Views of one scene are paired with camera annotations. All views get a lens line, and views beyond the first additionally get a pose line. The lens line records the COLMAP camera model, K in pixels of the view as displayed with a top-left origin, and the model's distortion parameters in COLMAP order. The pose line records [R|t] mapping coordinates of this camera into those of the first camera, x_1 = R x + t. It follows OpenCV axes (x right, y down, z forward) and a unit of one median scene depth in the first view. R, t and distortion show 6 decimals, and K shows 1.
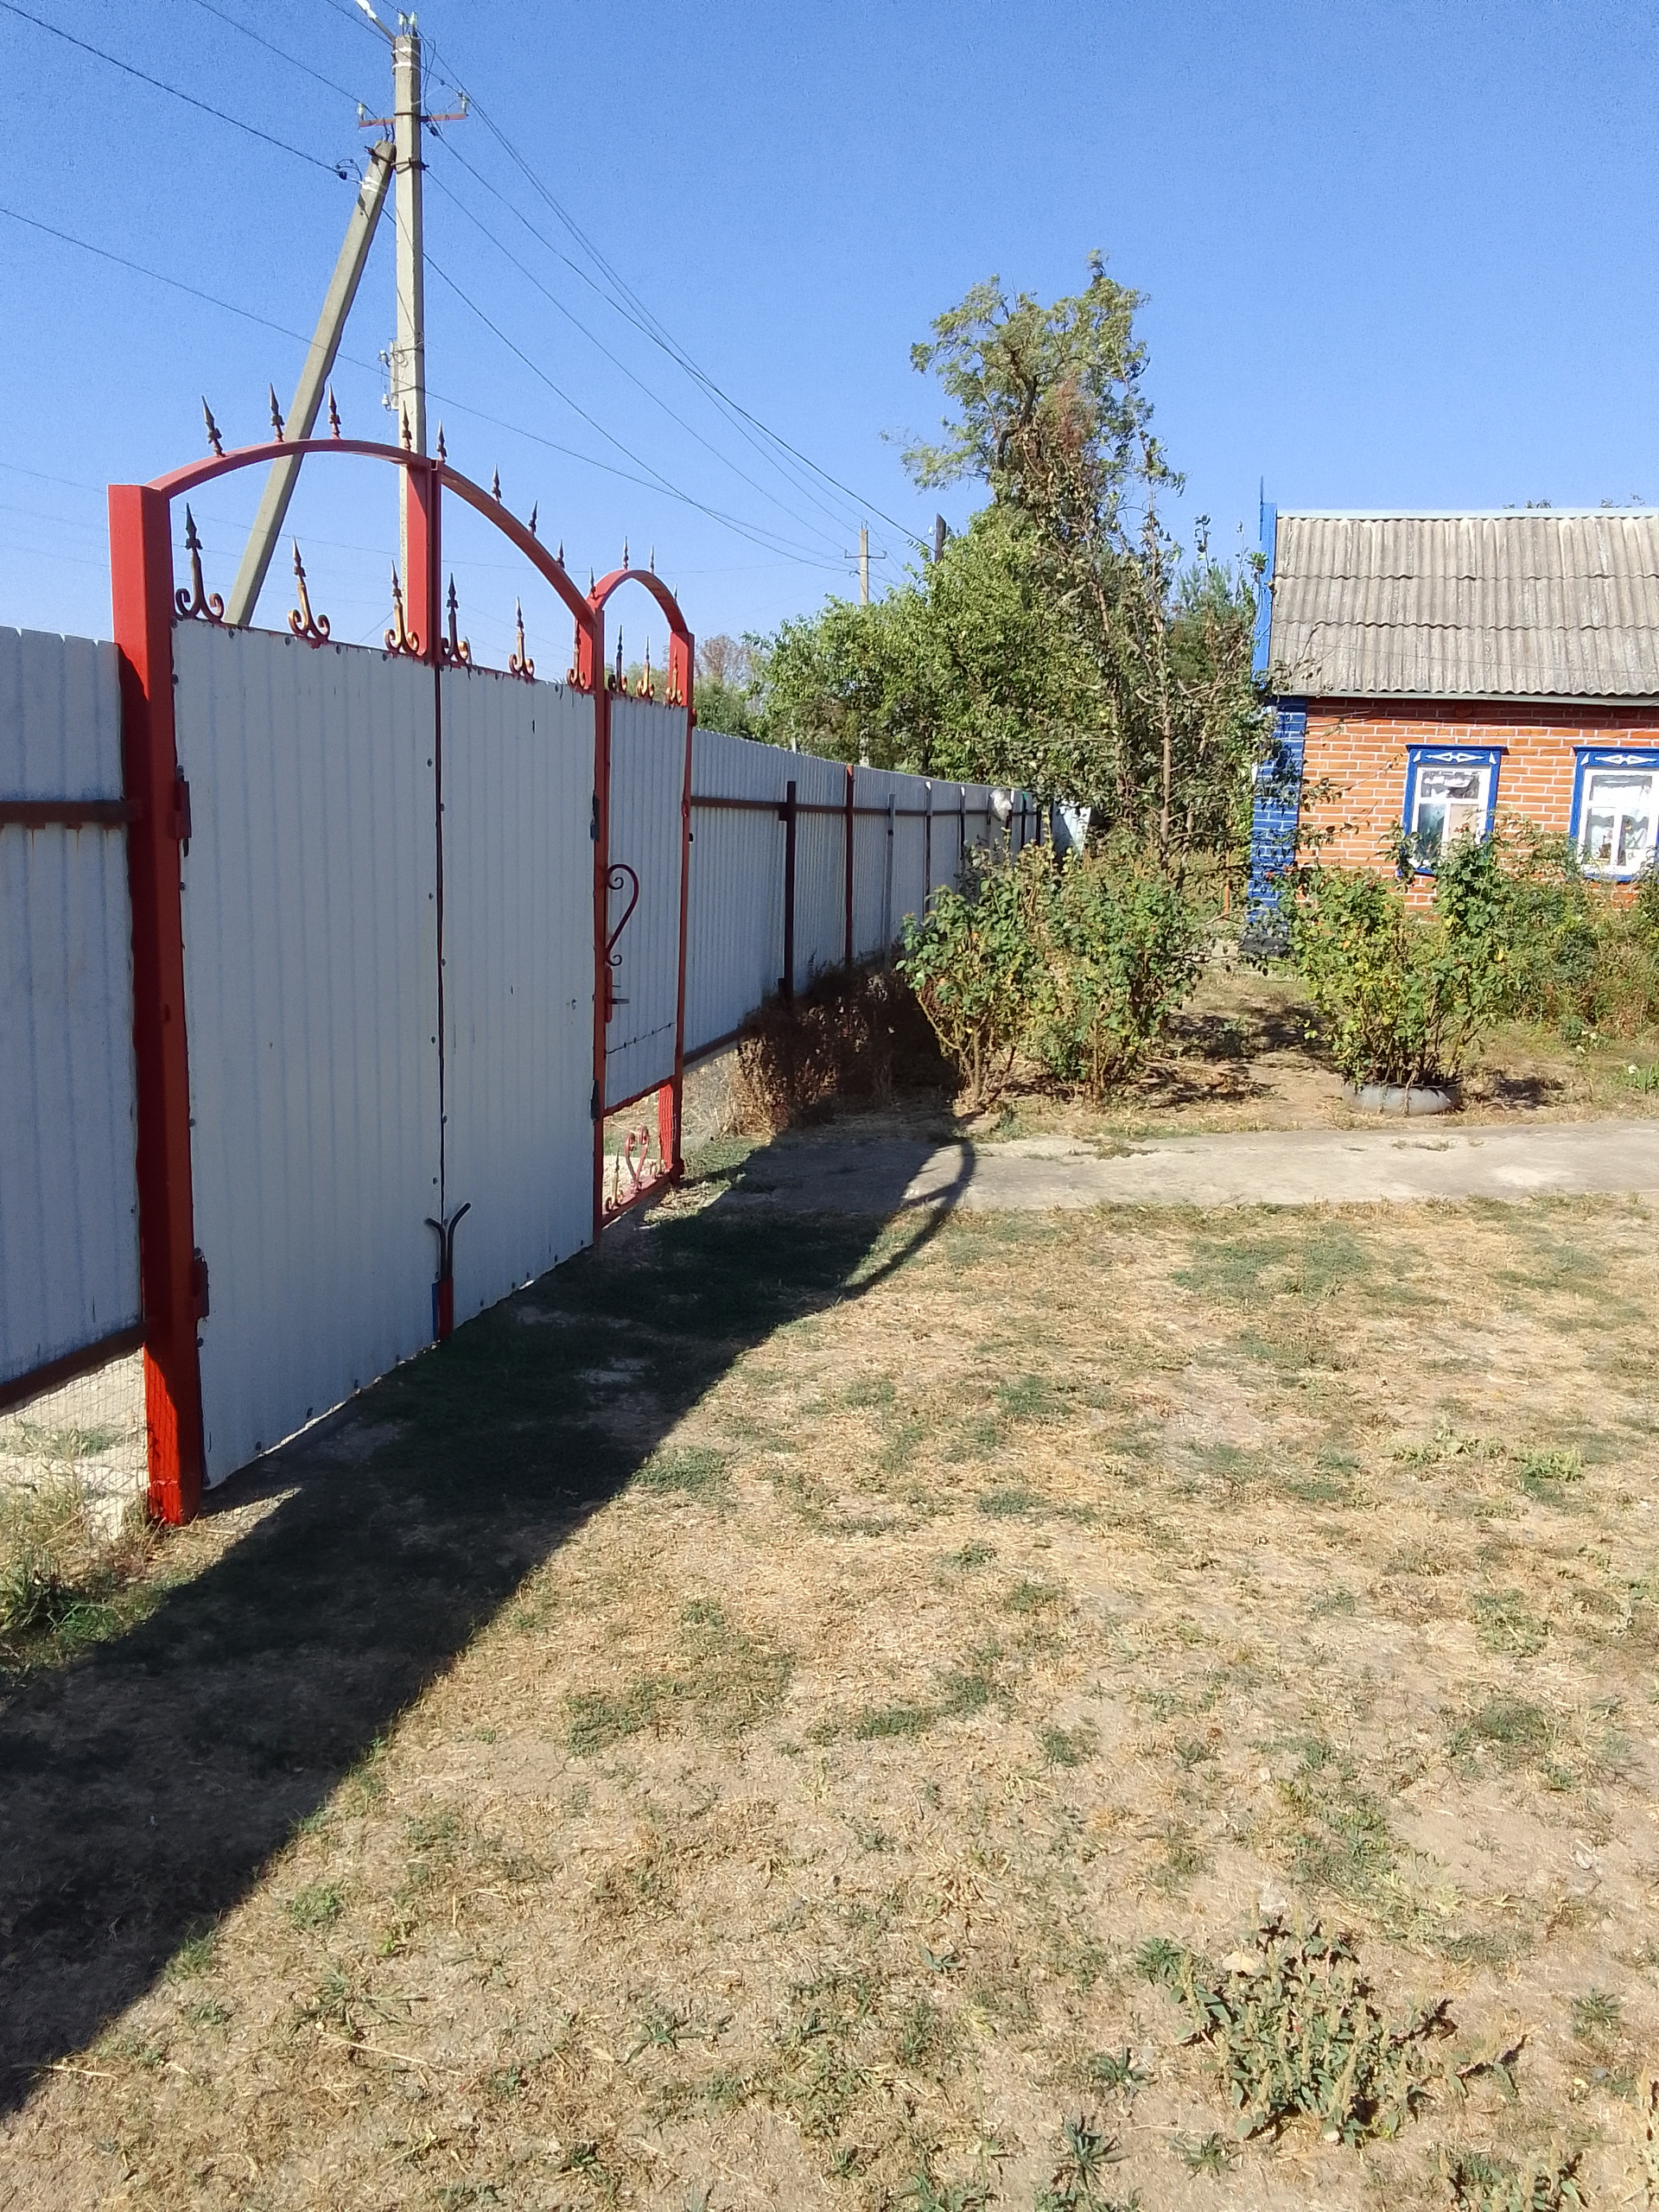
lens RADIAL K [[1670.3, 0, 815.0], [0, 1670.3, 1098.1], [0, 0, 1]] dist [0.048913, -0.030009]
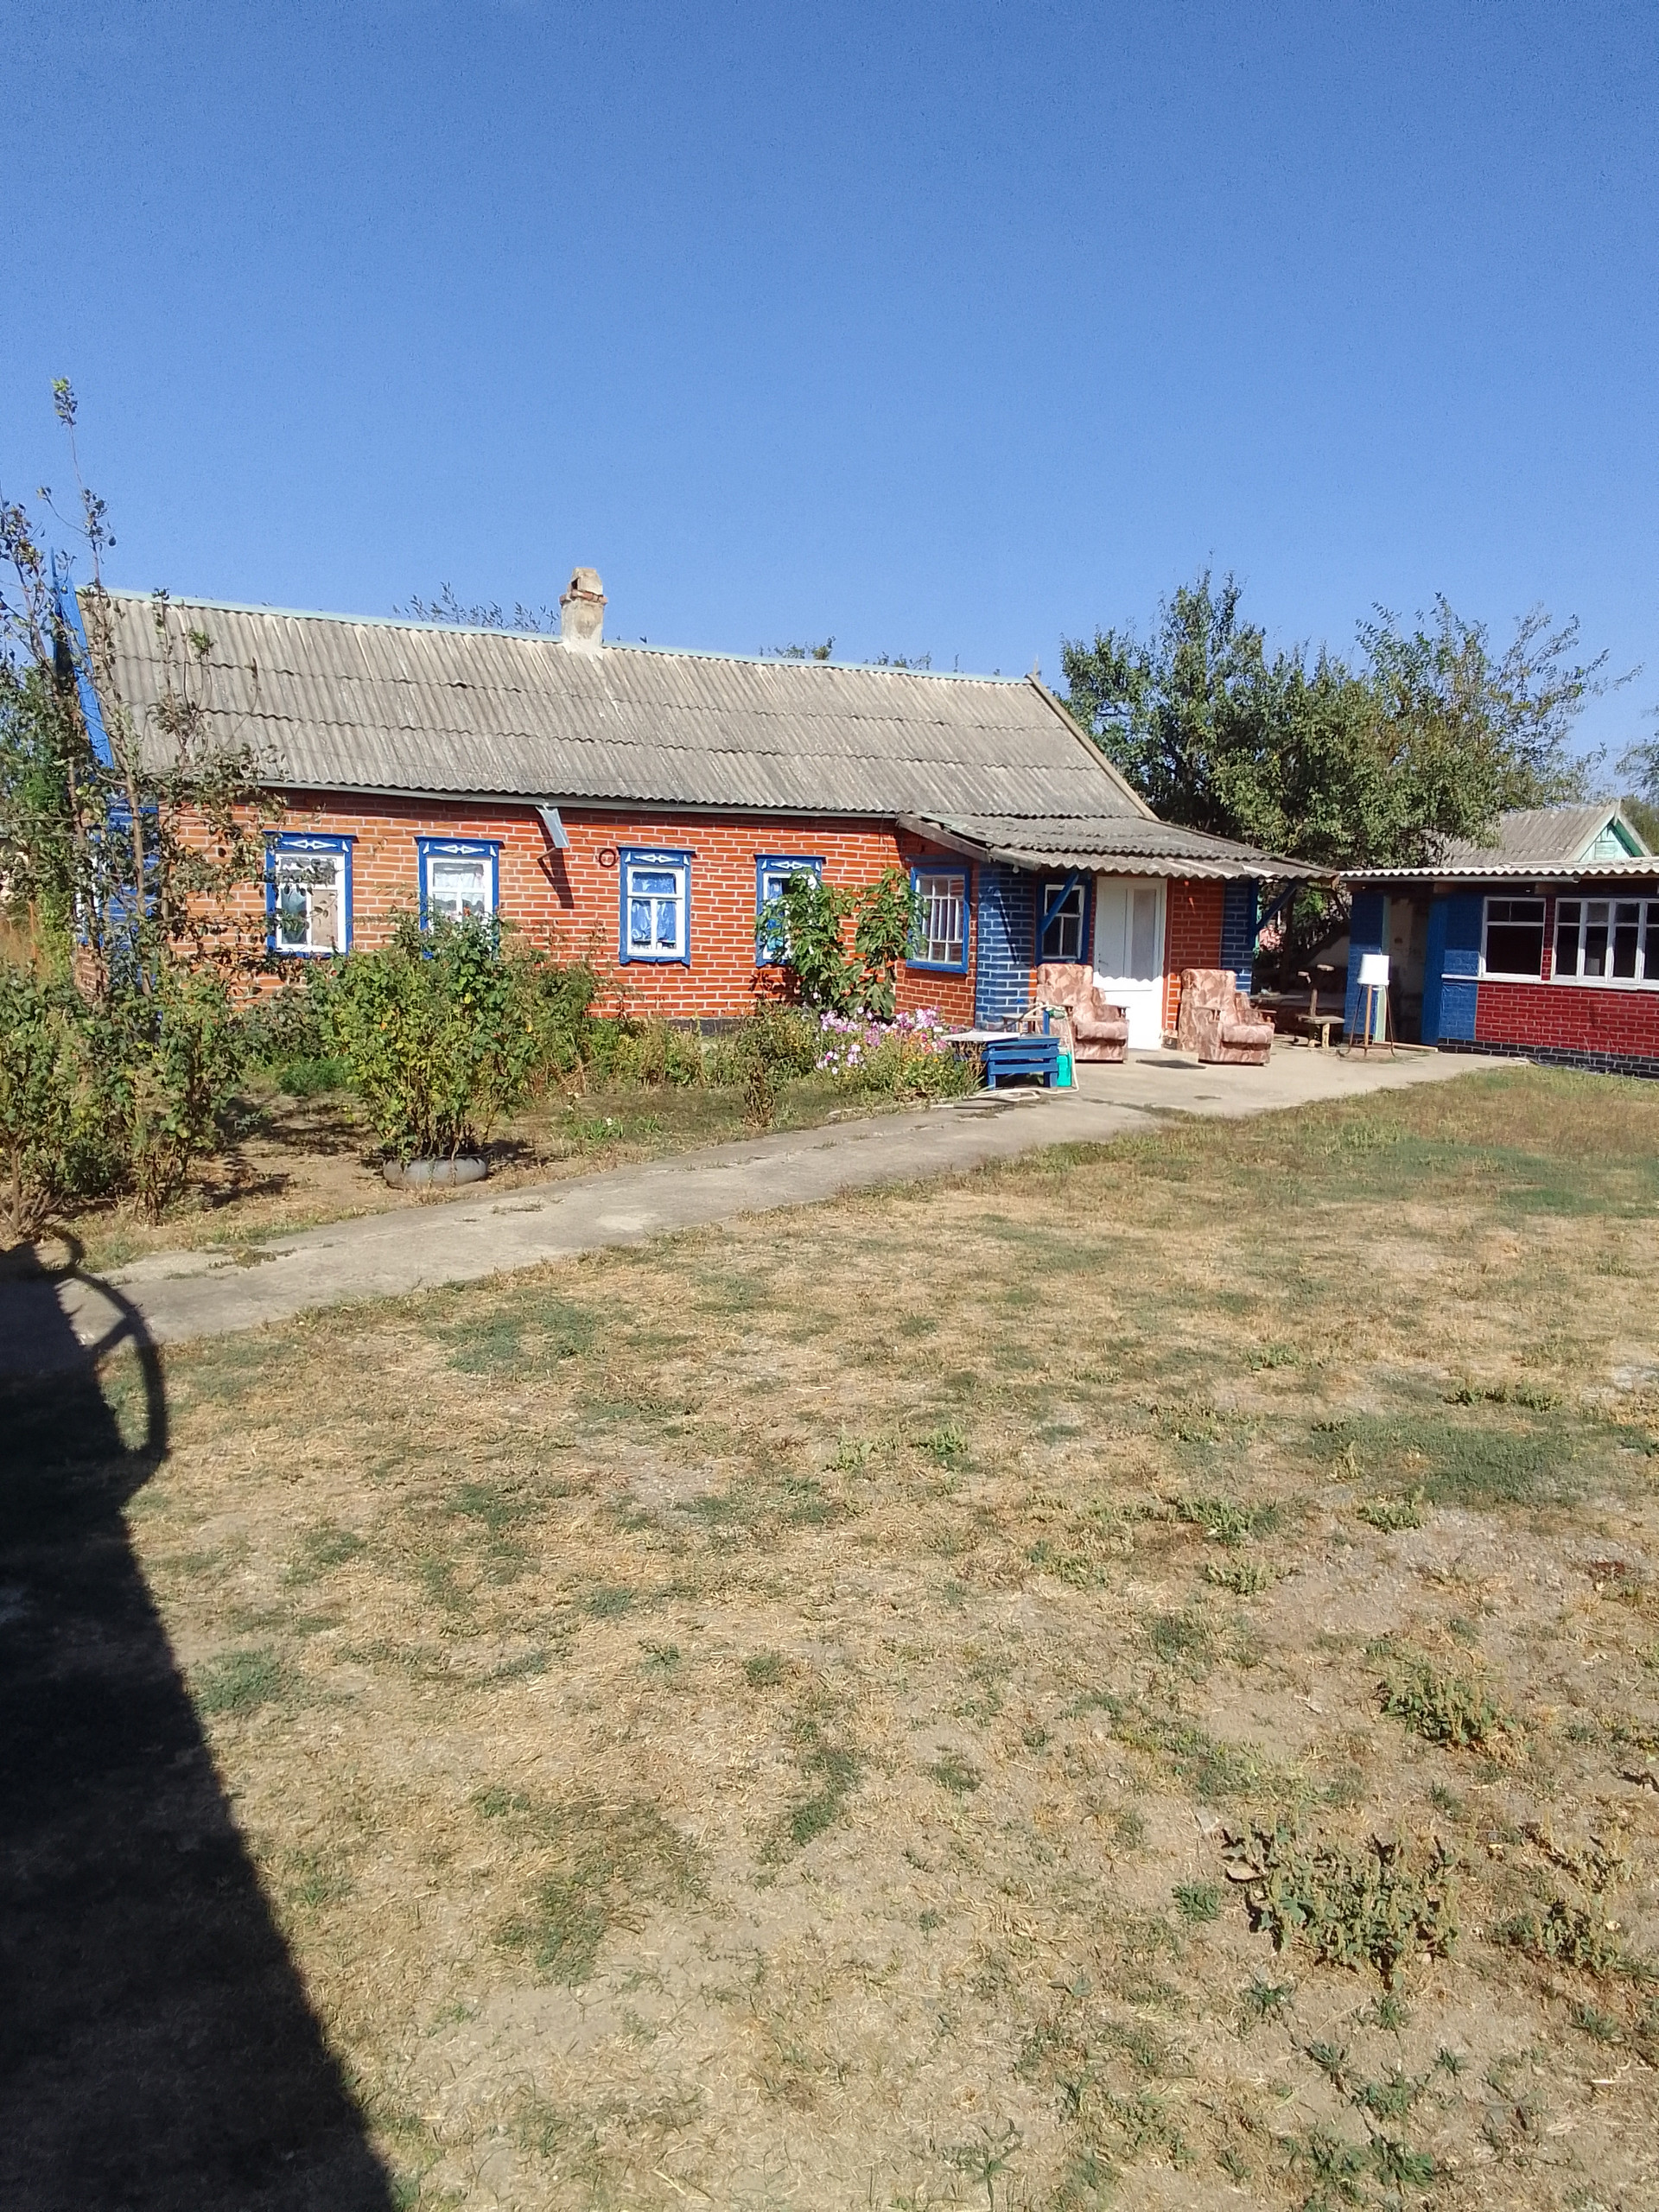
lens RADIAL K [[1670.3, 0, 816.5], [0, 1670.3, 1115.7], [0, 0, 1]] dist [0.048913, -0.030009]
pose [[0.752002, -0.097130, 0.651965, -0.285947], [0.122427, 0.992455, 0.006644, -0.022283], [-0.647692, 0.074822, 0.758220, 0.113030]]
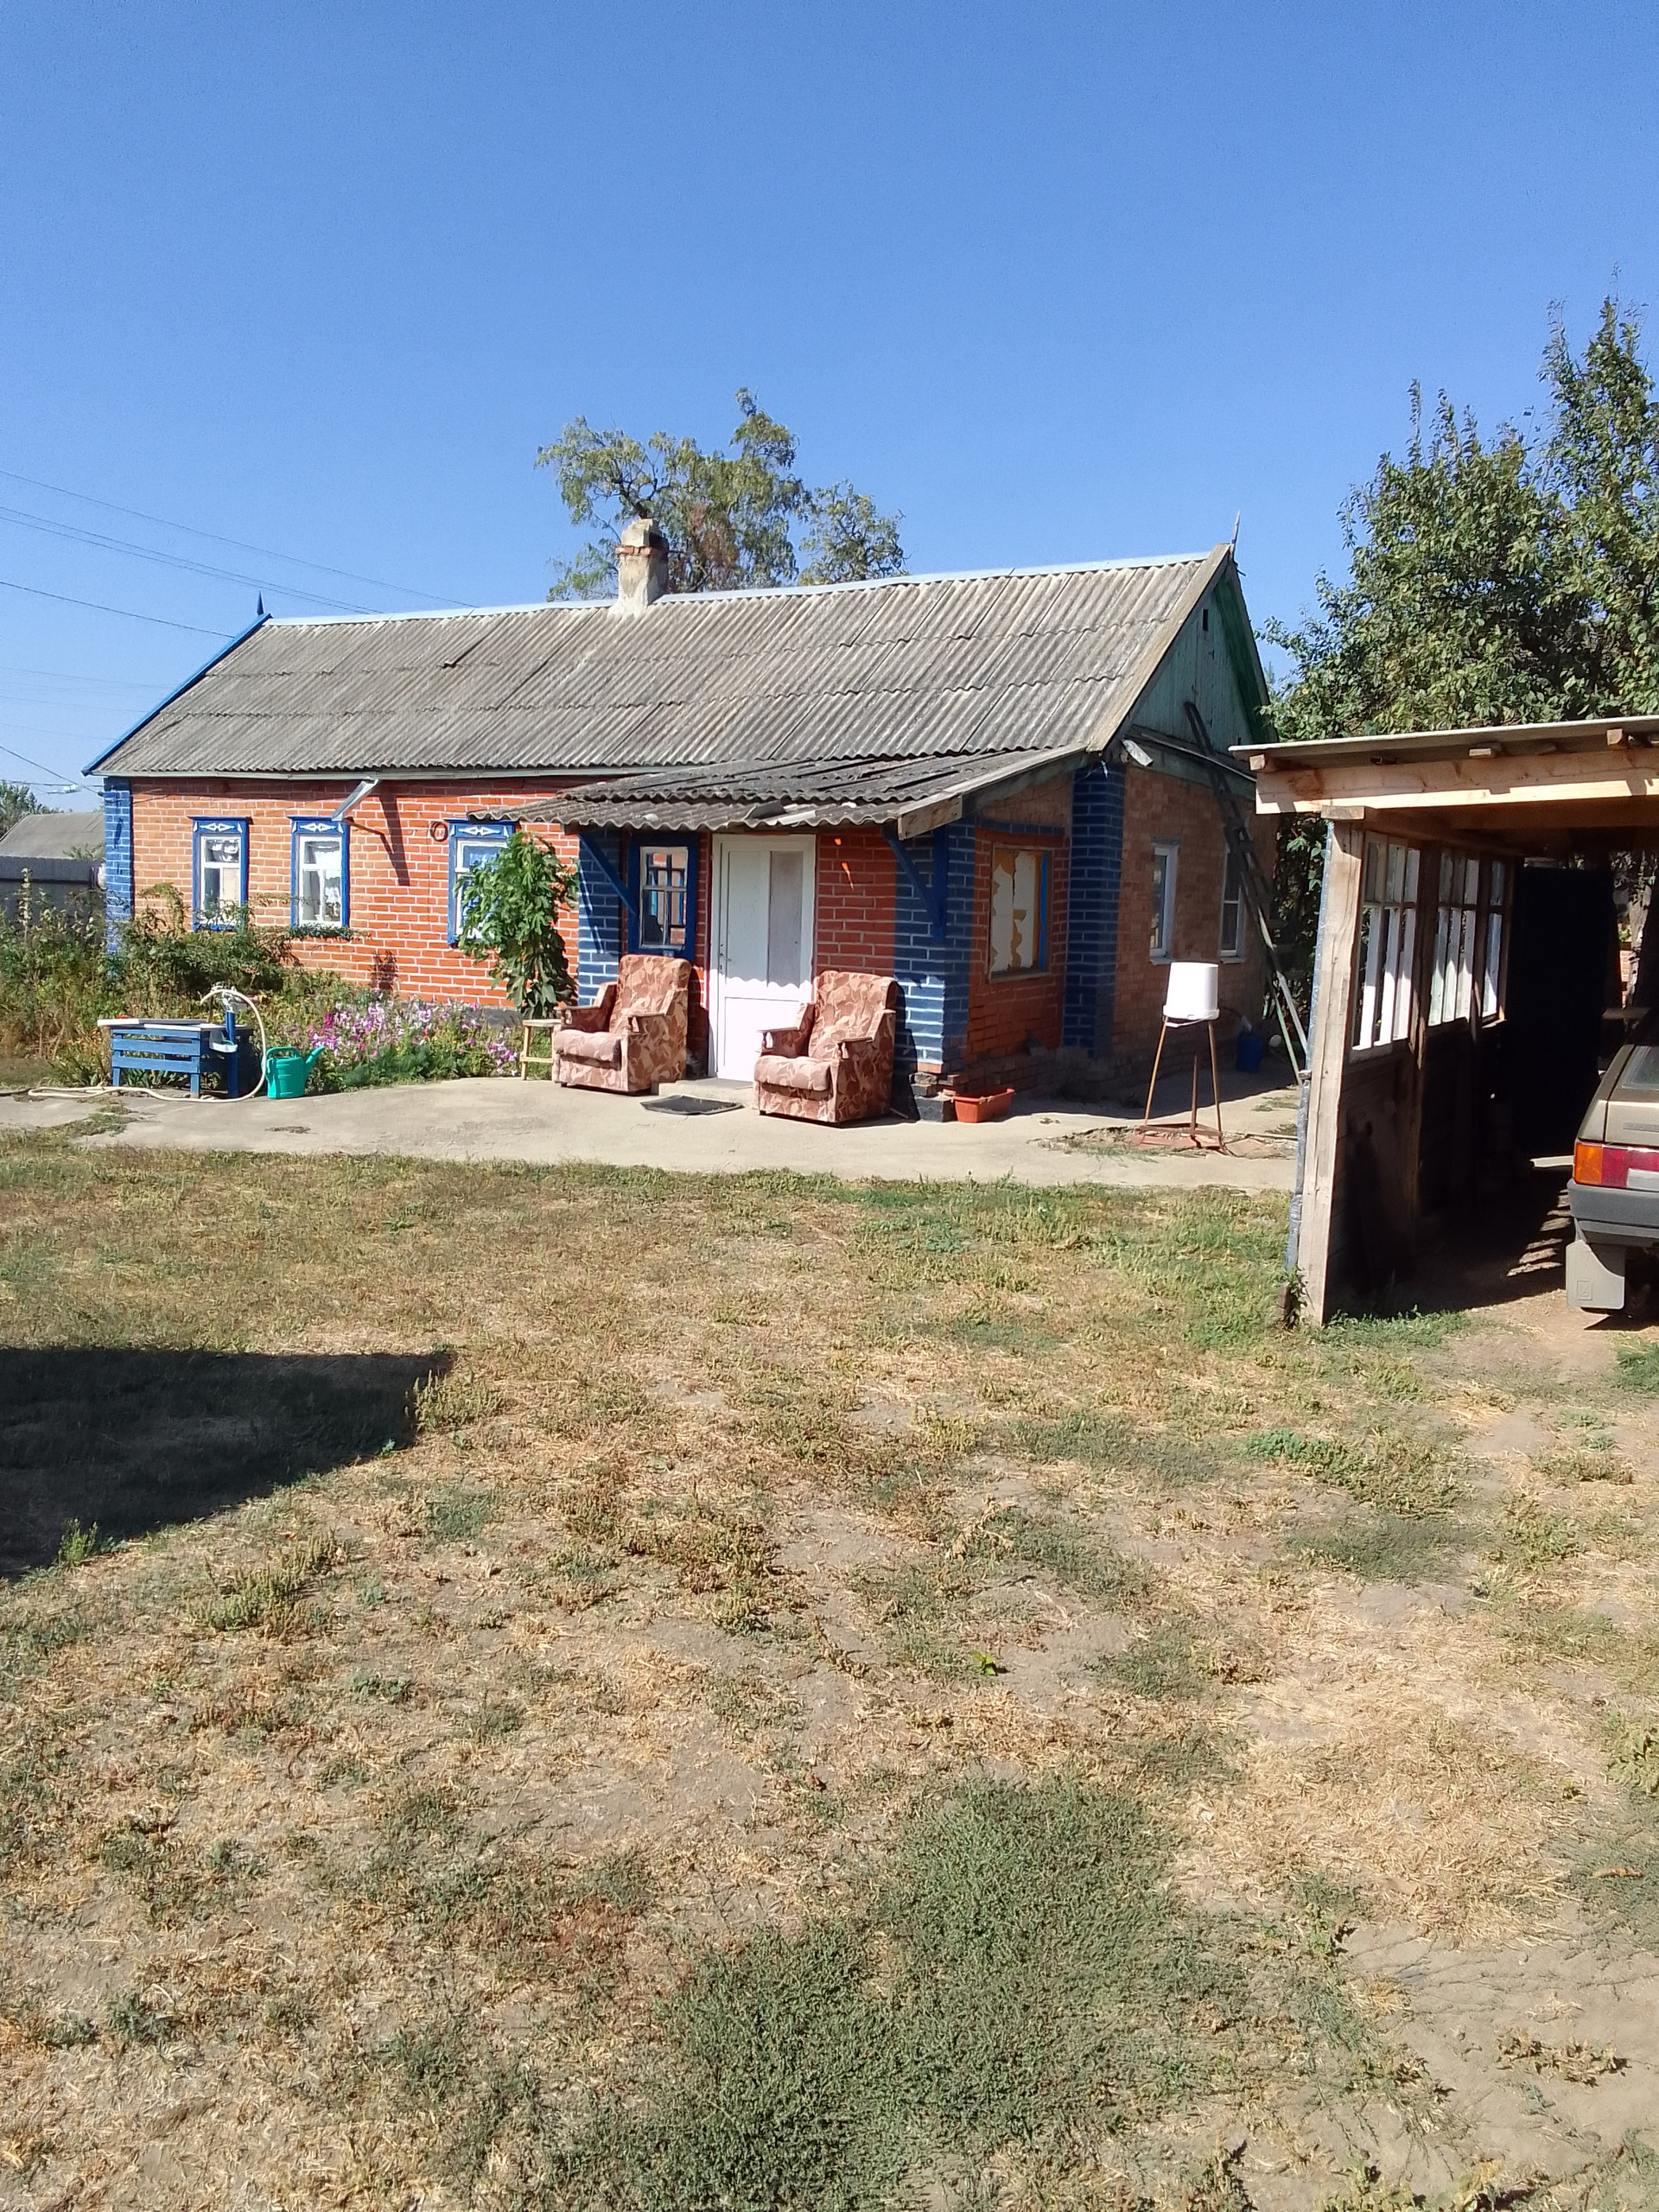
lens RADIAL K [[1670.3, 0, 828.3], [0, 1670.3, 1105.9], [0, 0, 1]] dist [0.048913, -0.030009]
pose [[0.972411, 0.020719, -0.232353, 4.035024], [-0.034407, 0.997893, -0.055014, 0.136377], [0.230724, 0.061491, 0.971074, -0.015661]]
